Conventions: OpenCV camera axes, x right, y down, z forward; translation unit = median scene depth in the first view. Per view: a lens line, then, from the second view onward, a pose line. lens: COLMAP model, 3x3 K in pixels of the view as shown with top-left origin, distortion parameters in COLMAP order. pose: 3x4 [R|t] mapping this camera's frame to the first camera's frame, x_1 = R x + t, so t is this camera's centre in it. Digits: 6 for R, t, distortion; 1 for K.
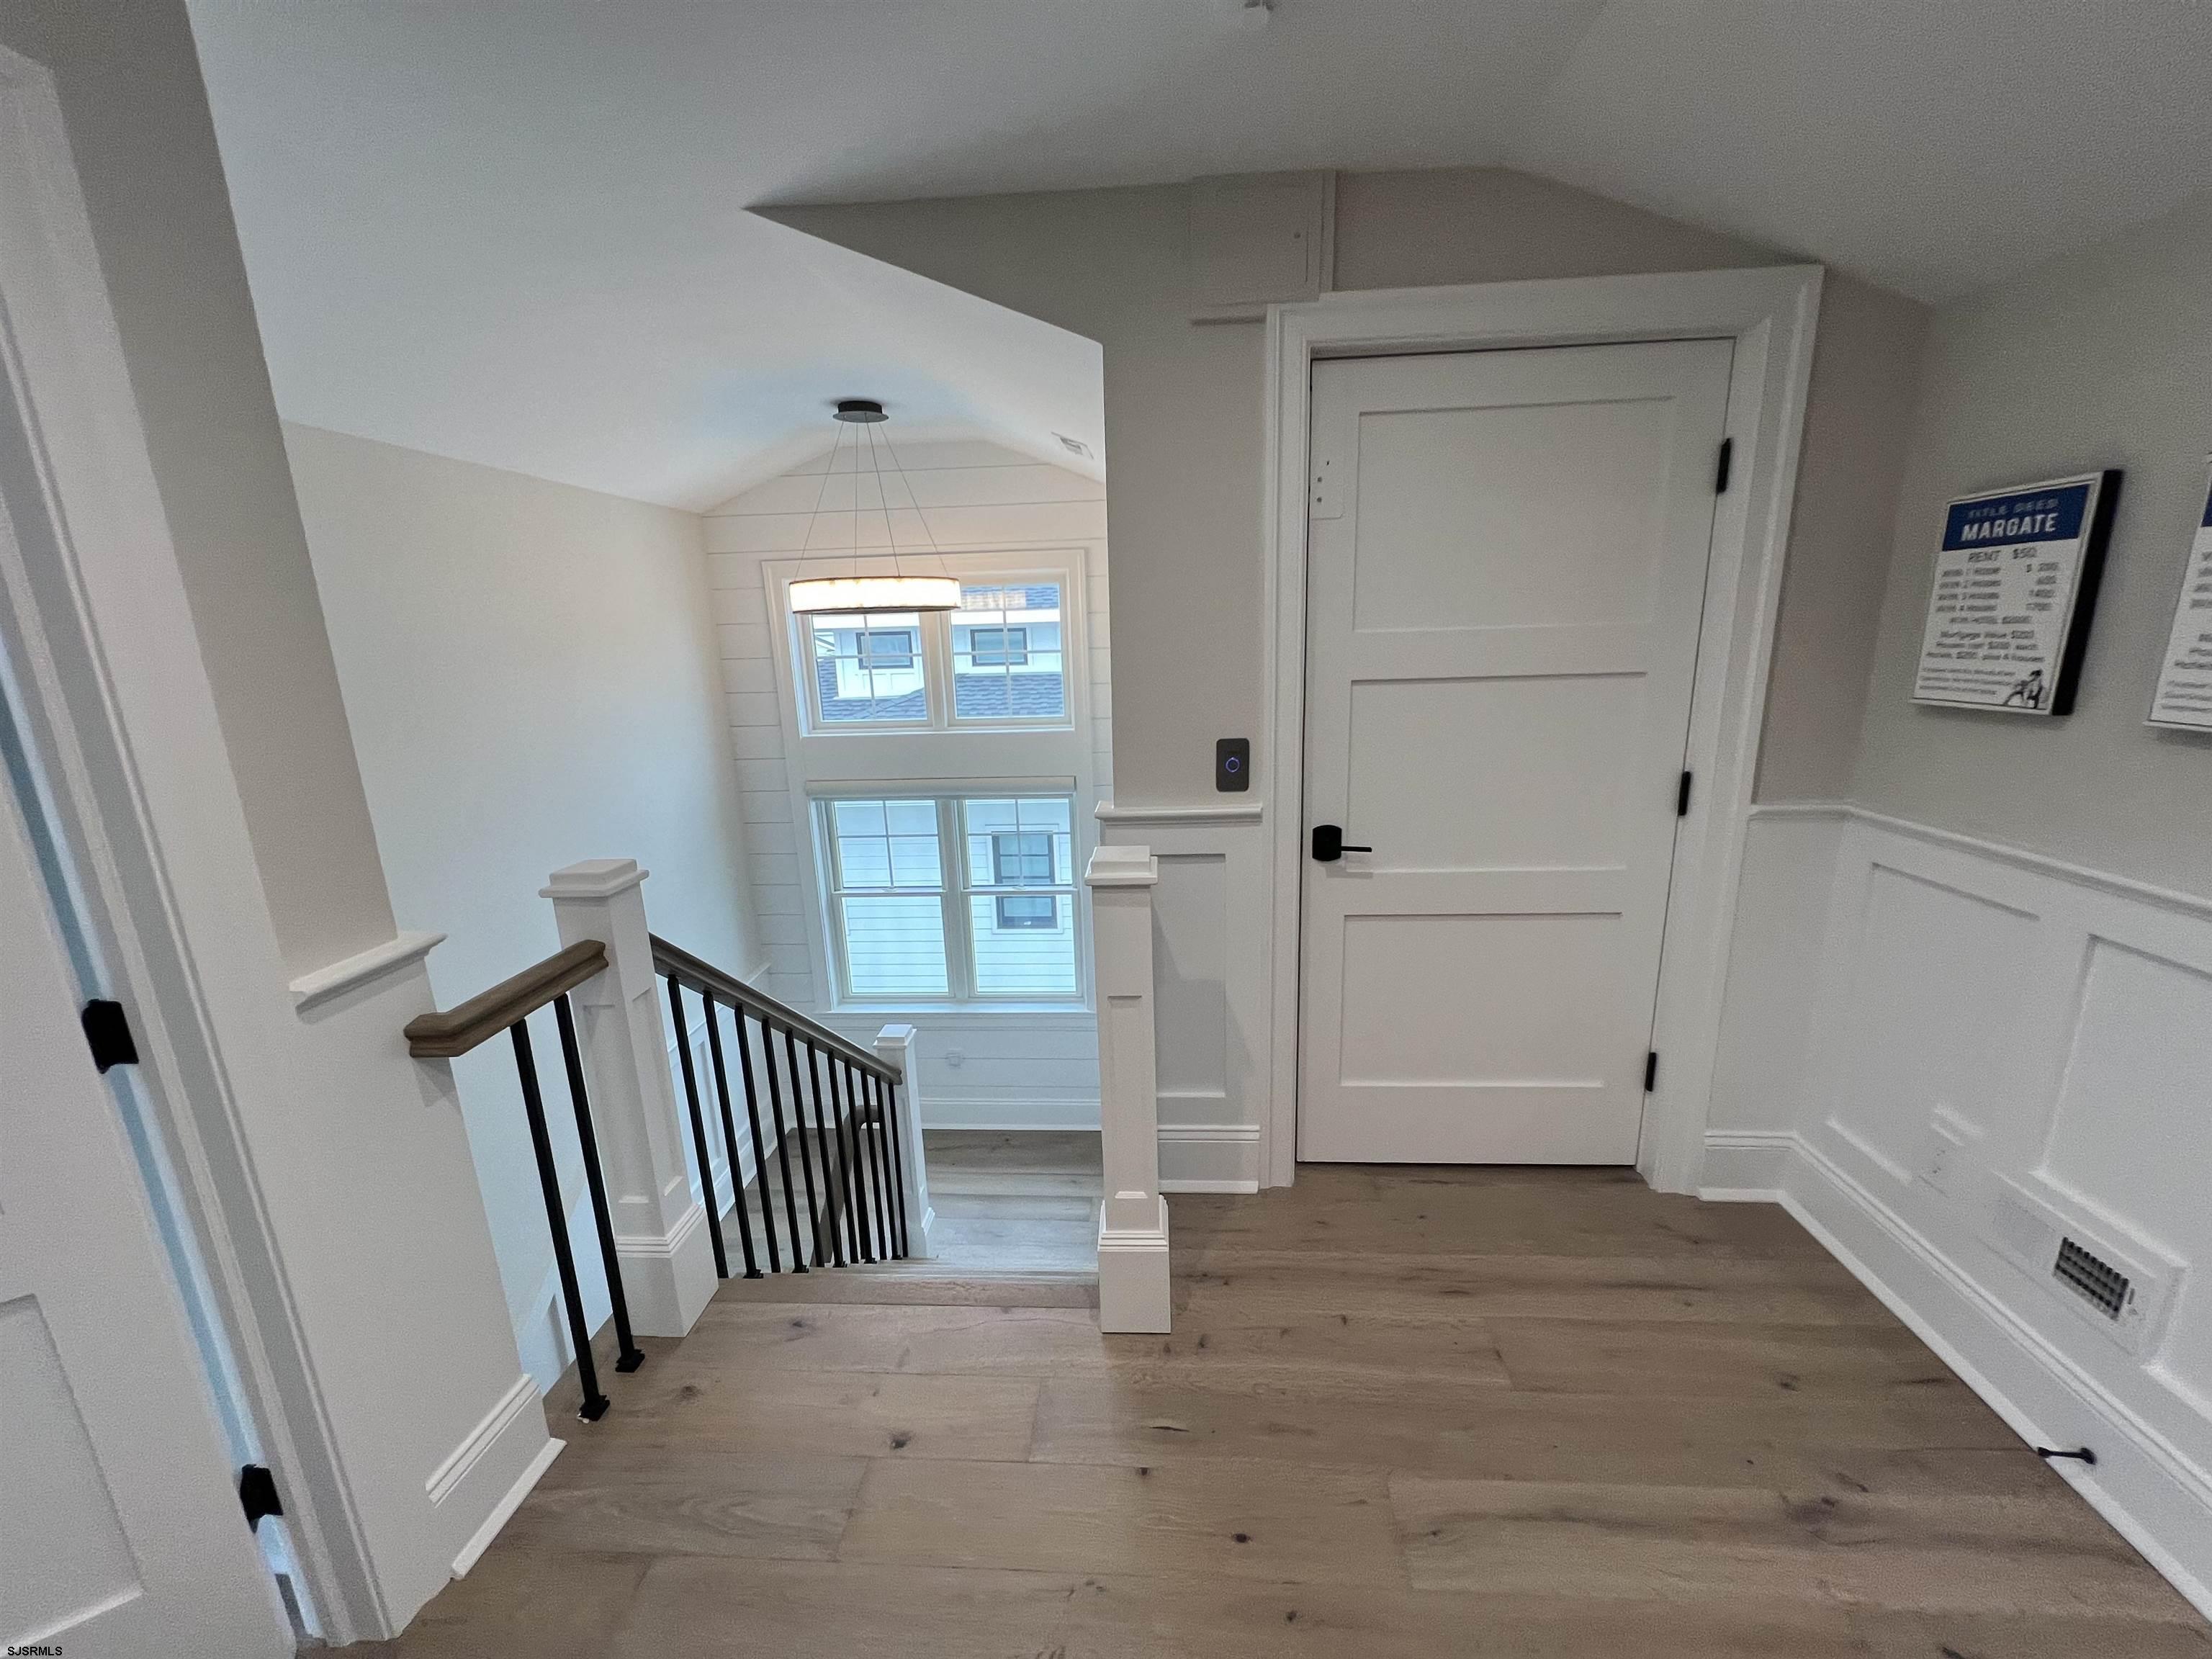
lens RADIAL K [[885.5, 0, 1113.4], [0, 885.5, 838.8], [0, 0, 1]] dist [0.000921, 0.000203]
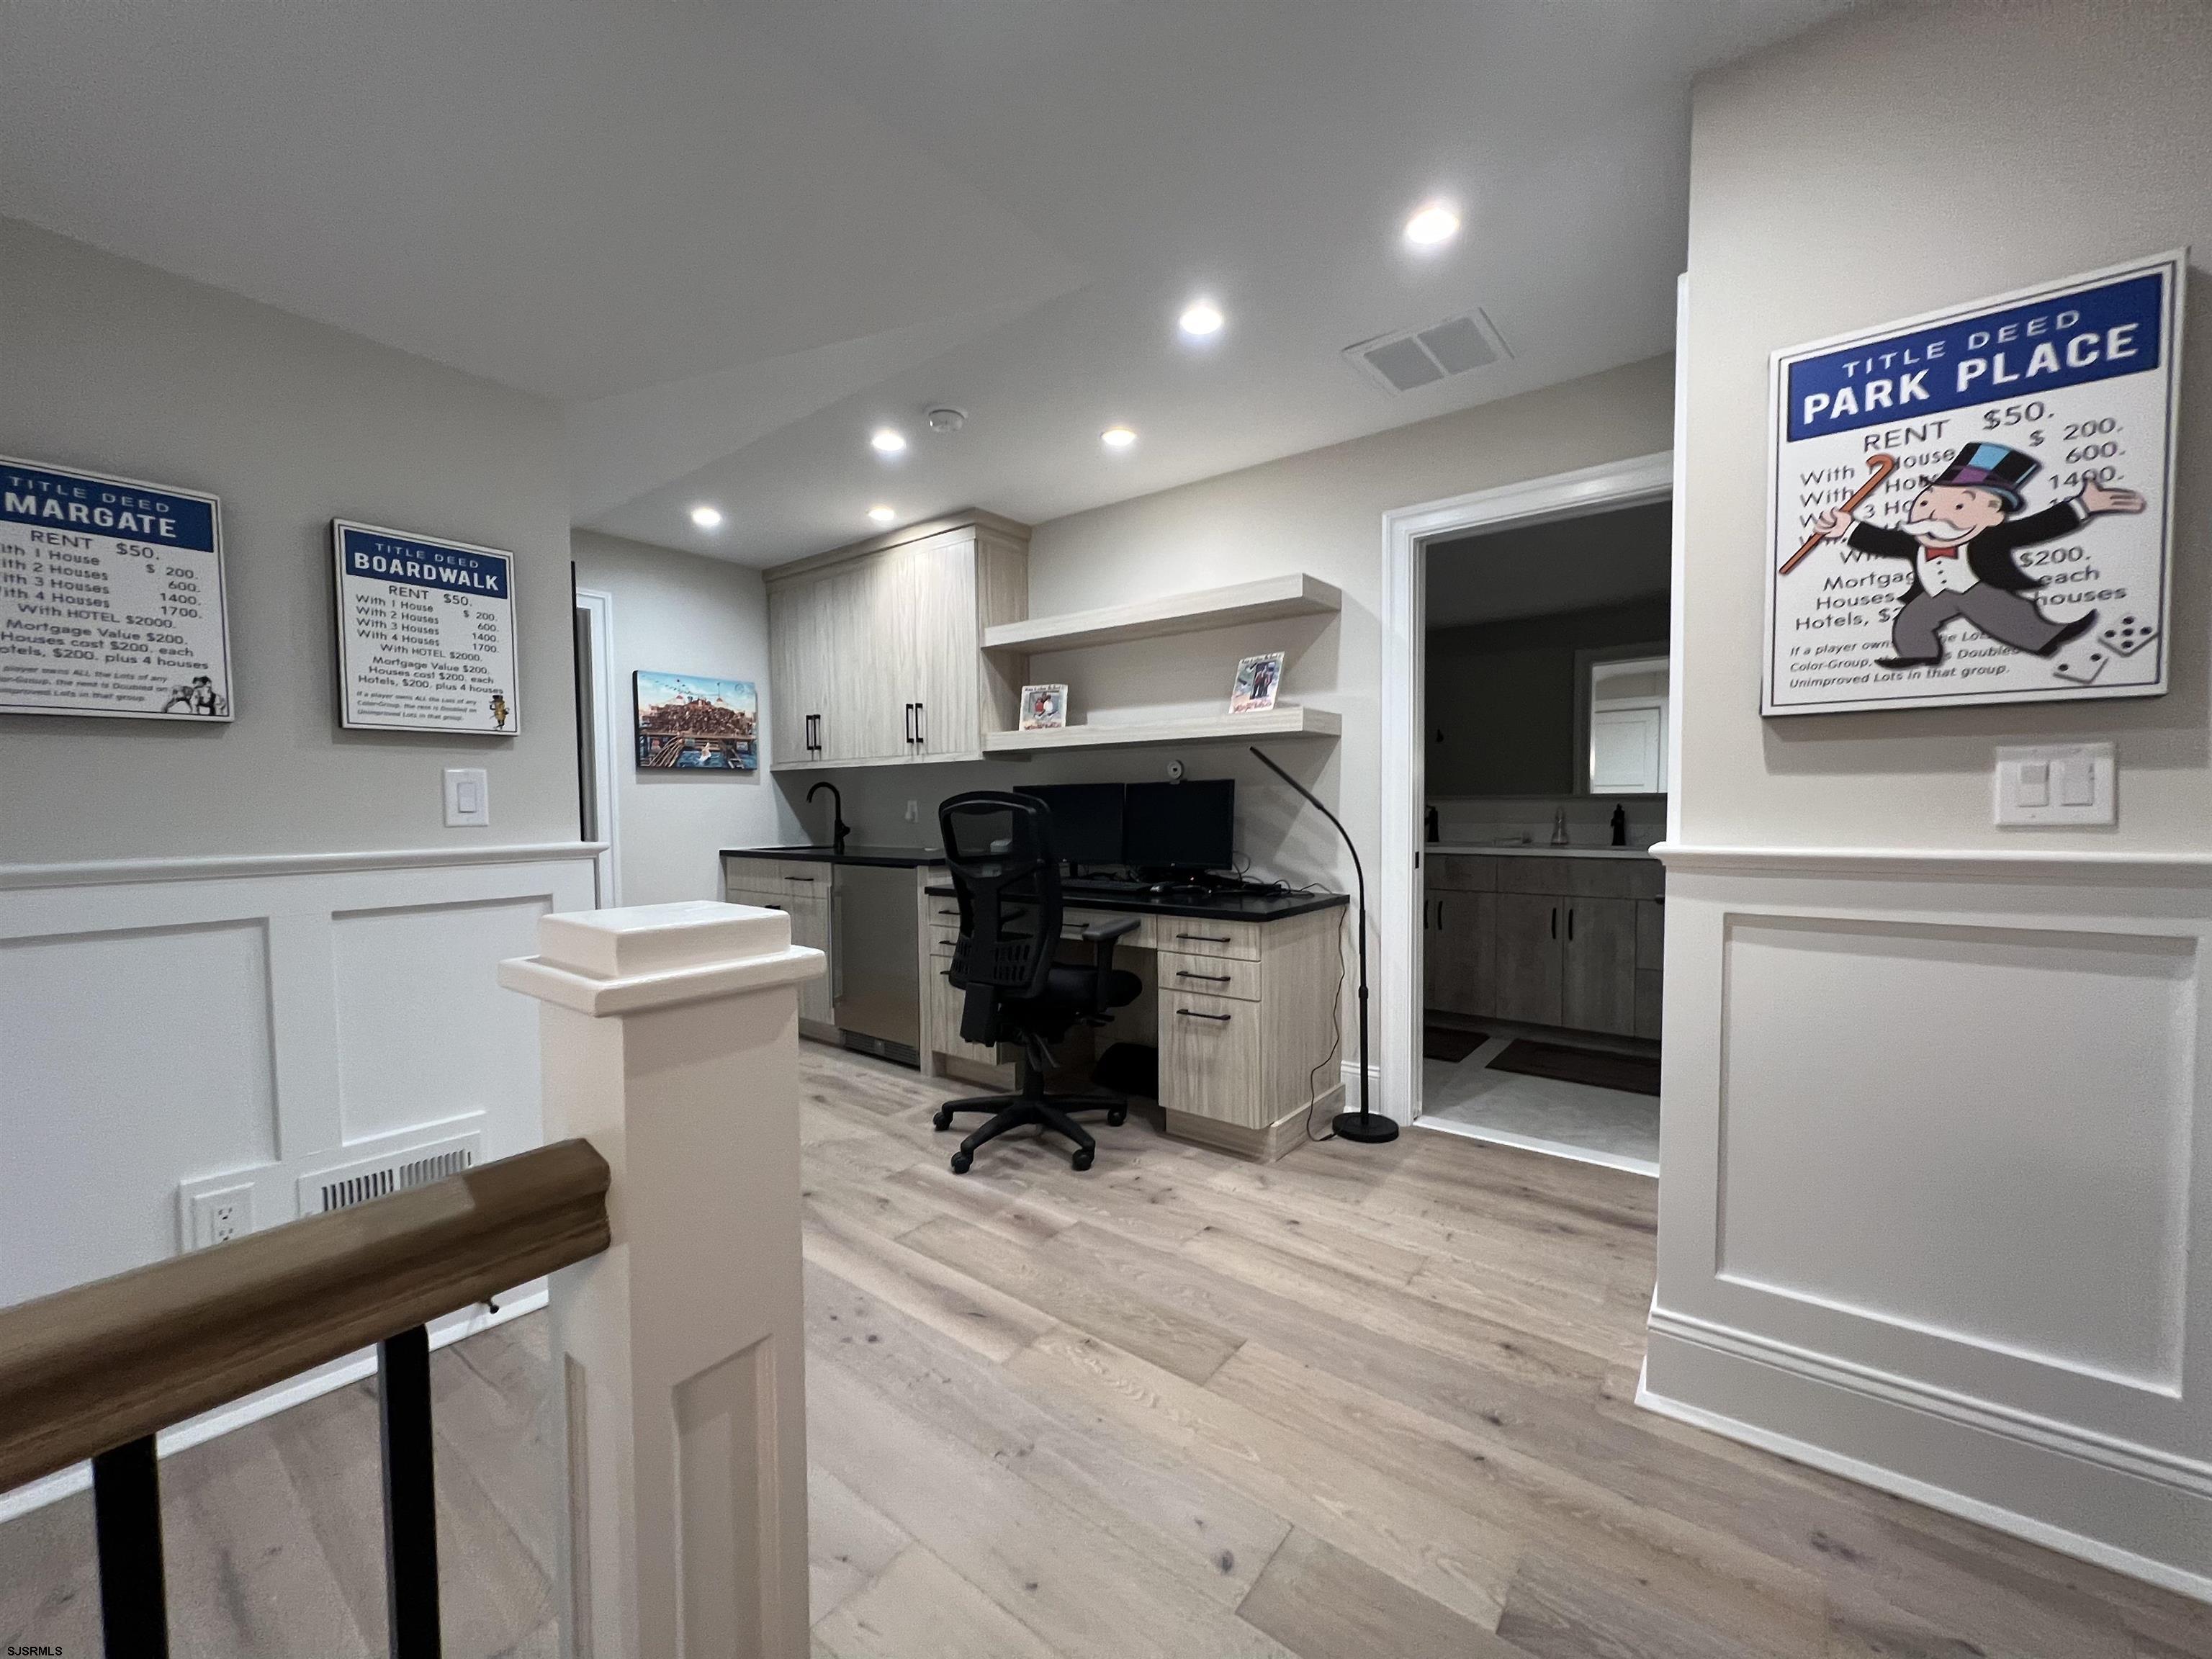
lens RADIAL K [[881.5, 0, 1111.6], [0, 881.5, 837.0], [0, 0, 1]] dist [0.001053, 0.000152]
pose [[-0.833680, 0.019942, 0.551887, -0.323518], [0.165026, 0.962681, 0.214502, -0.057257], [-0.527014, 0.269902, -0.805859, 1.216040]]
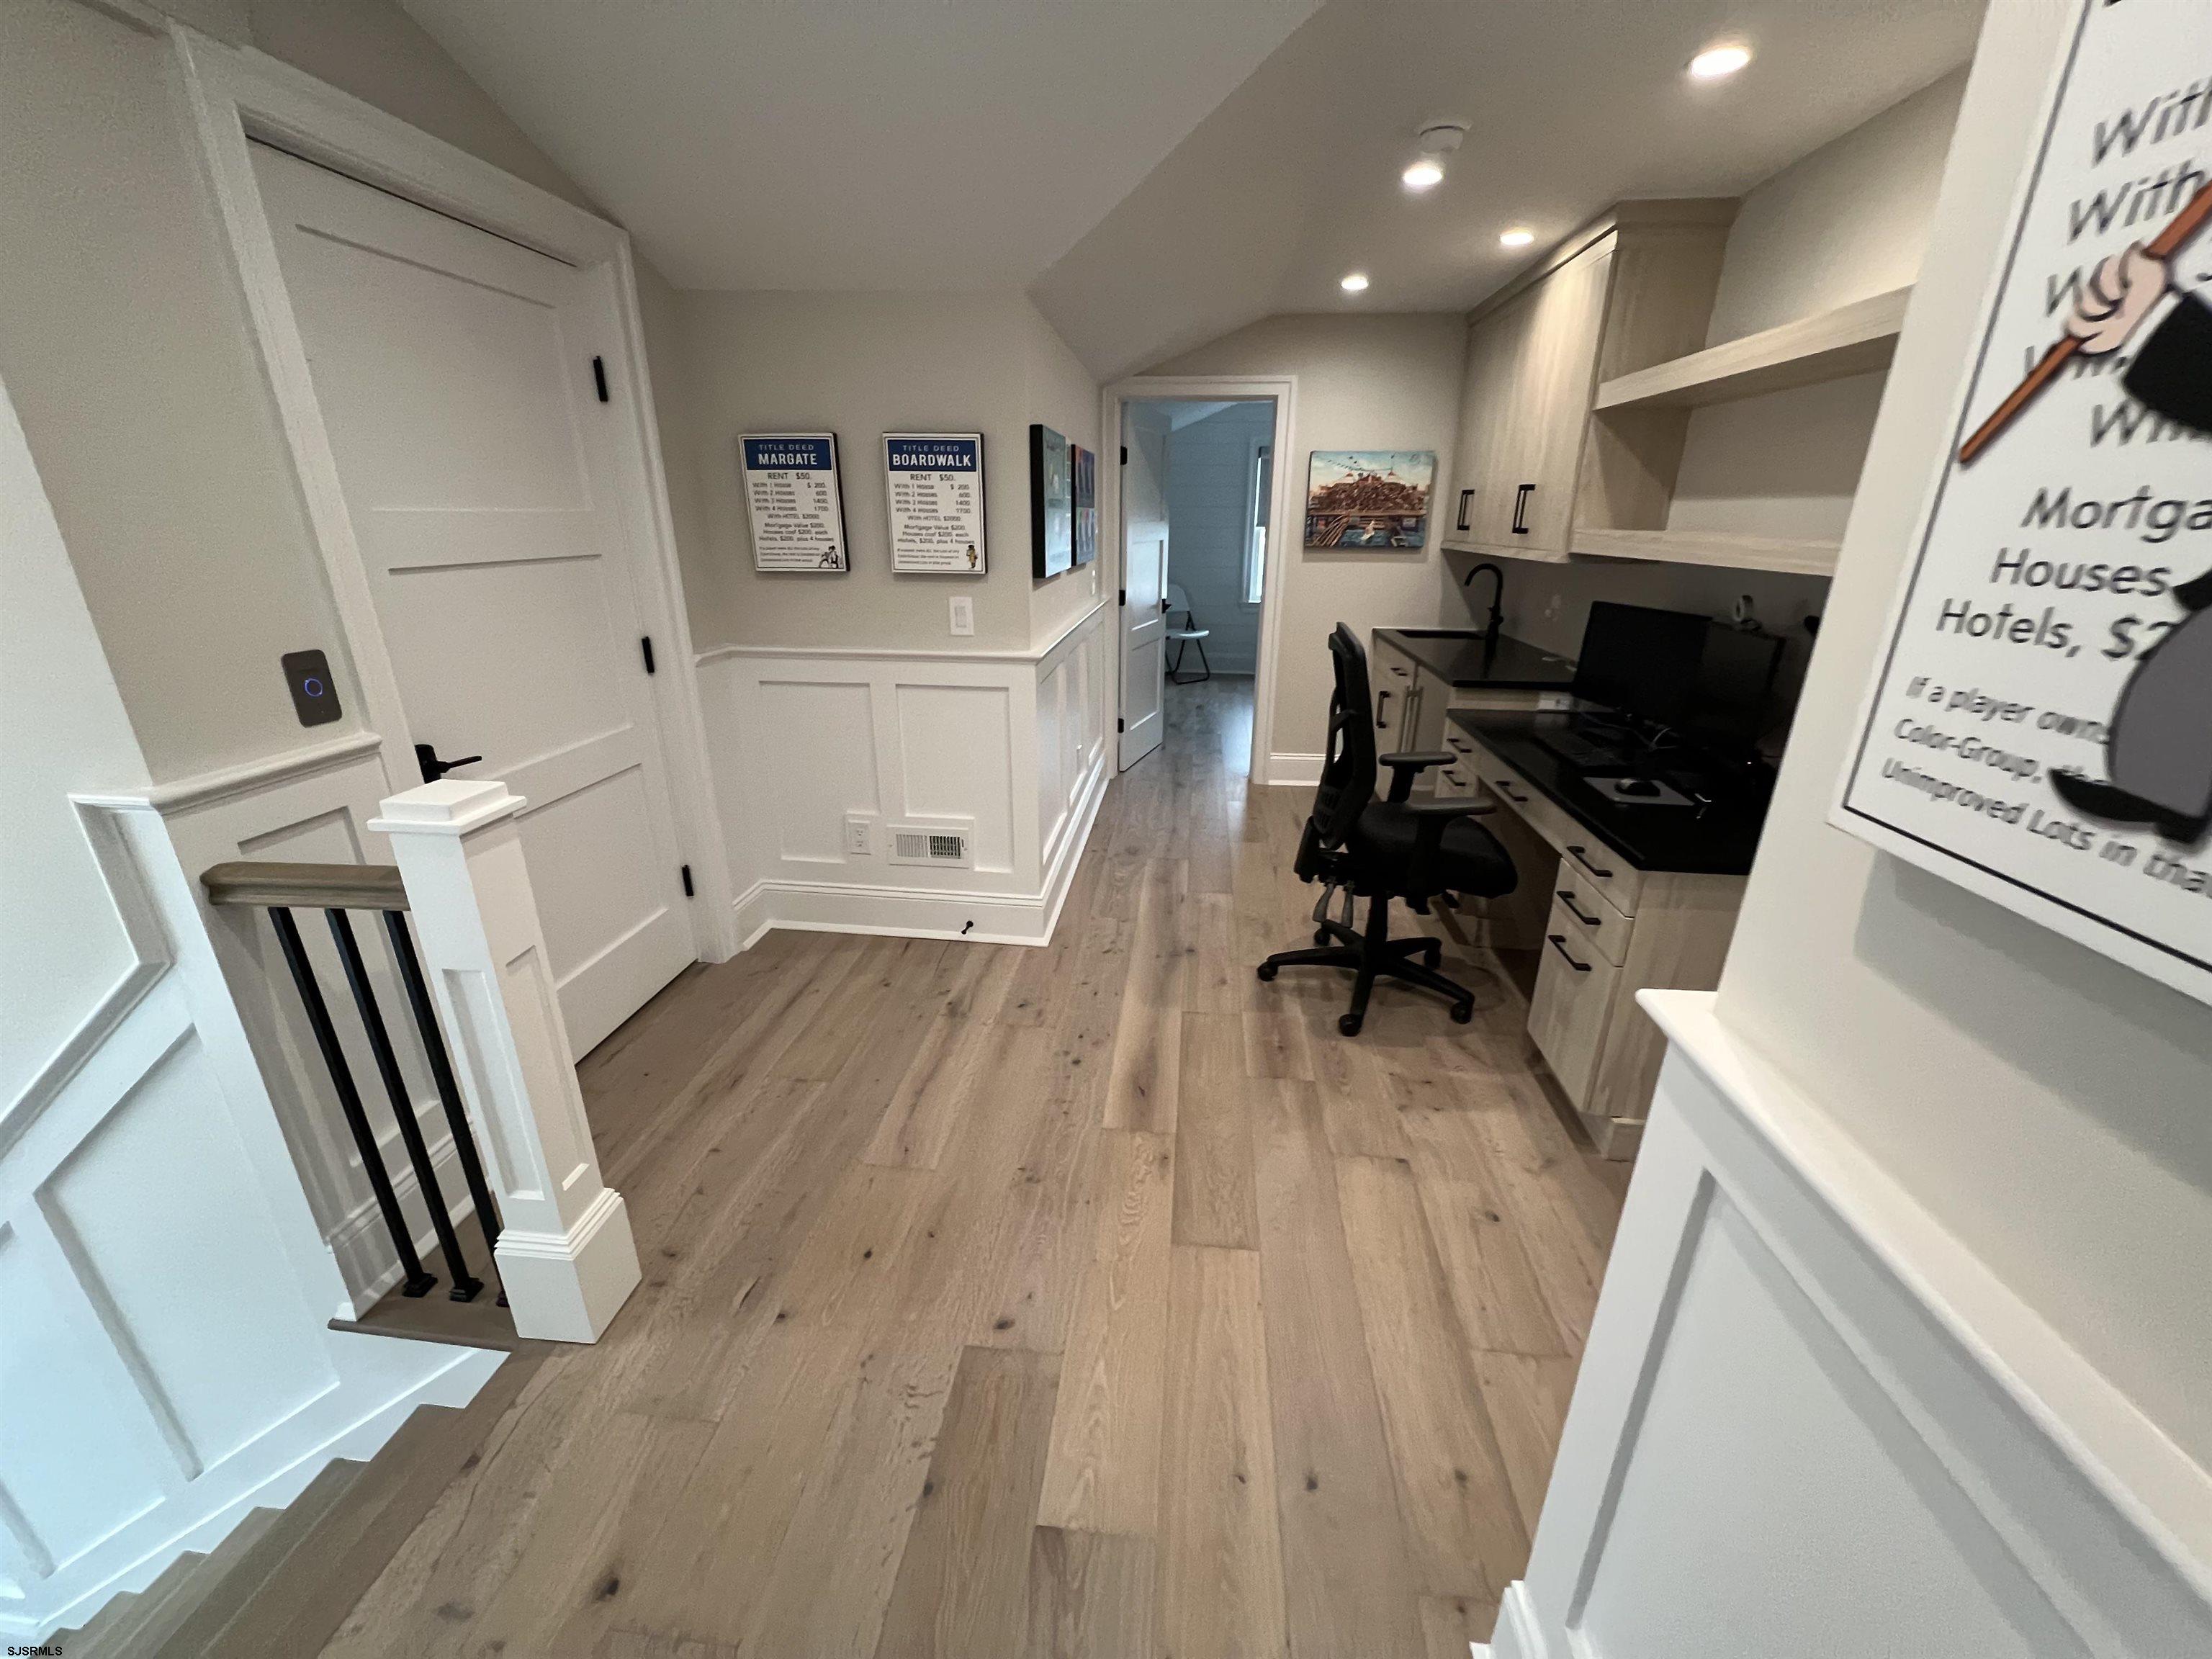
lens RADIAL K [[885.5, 0, 1113.4], [0, 885.5, 838.8], [0, 0, 1]] dist [0.000921, 0.000203]
pose [[0.028525, -0.313775, 0.949069, -0.750891], [0.223561, 0.927407, 0.299895, -0.048477], [-0.974273, 0.203620, 0.096602, 0.371430]]
